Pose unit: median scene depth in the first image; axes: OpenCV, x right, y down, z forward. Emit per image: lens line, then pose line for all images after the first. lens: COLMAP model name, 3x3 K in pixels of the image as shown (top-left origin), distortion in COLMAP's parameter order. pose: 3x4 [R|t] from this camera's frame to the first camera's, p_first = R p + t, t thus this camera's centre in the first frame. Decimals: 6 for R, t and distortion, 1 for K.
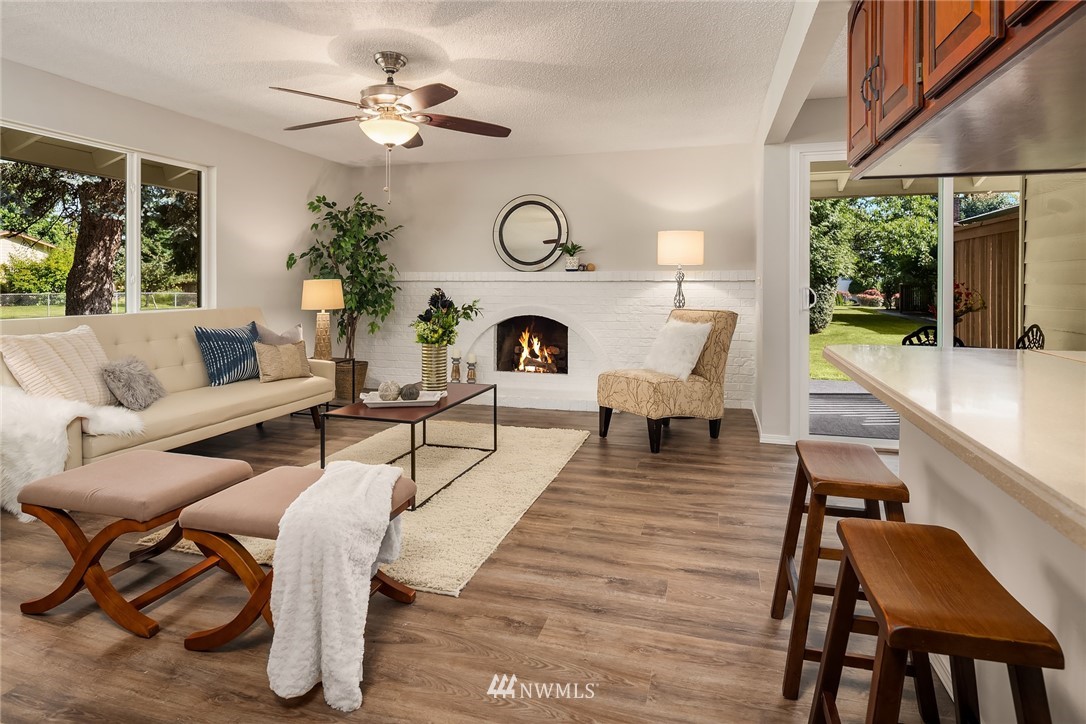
lens RADIAL K [[588.0, 0, 536.0], [0, 588.0, 302.2], [0, 0, 1]] dist [-0.003524, -0.006028]
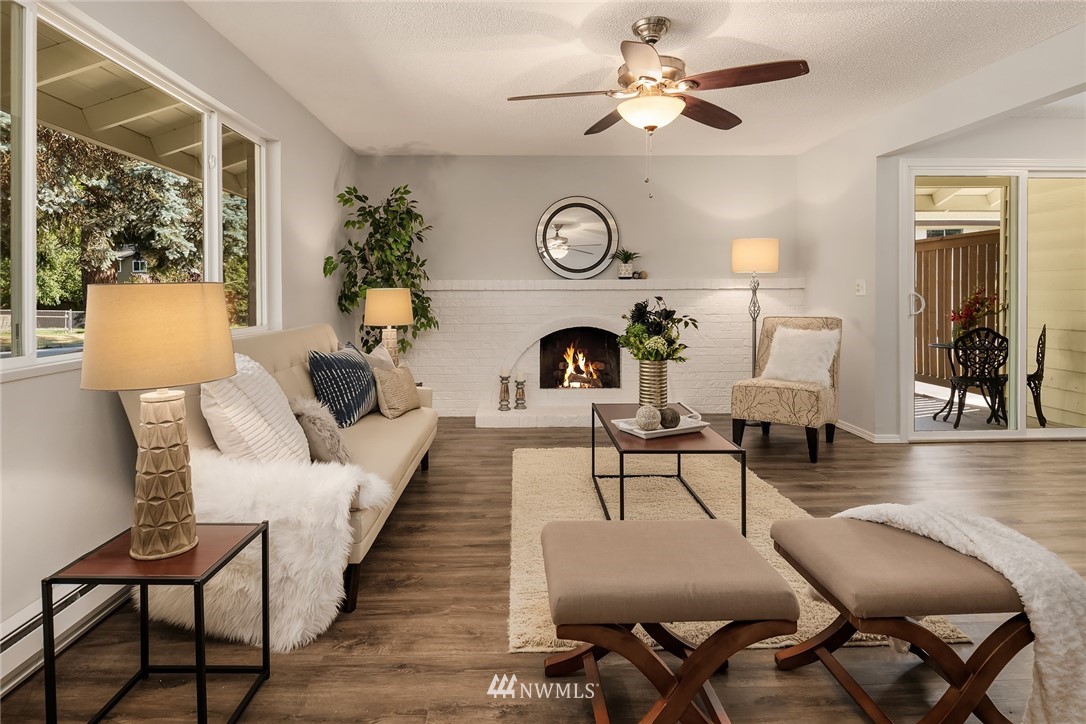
lens RADIAL K [[588.0, 0, 494.3], [0, 588.0, 325.8], [0, 0, 1]] dist [-0.003524, -0.006028]
pose [[0.954955, -0.020885, 0.296014, -0.409061], [0.016335, 0.999707, 0.017836, 0.001004], [-0.296300, -0.012198, 0.955017, 0.154941]]
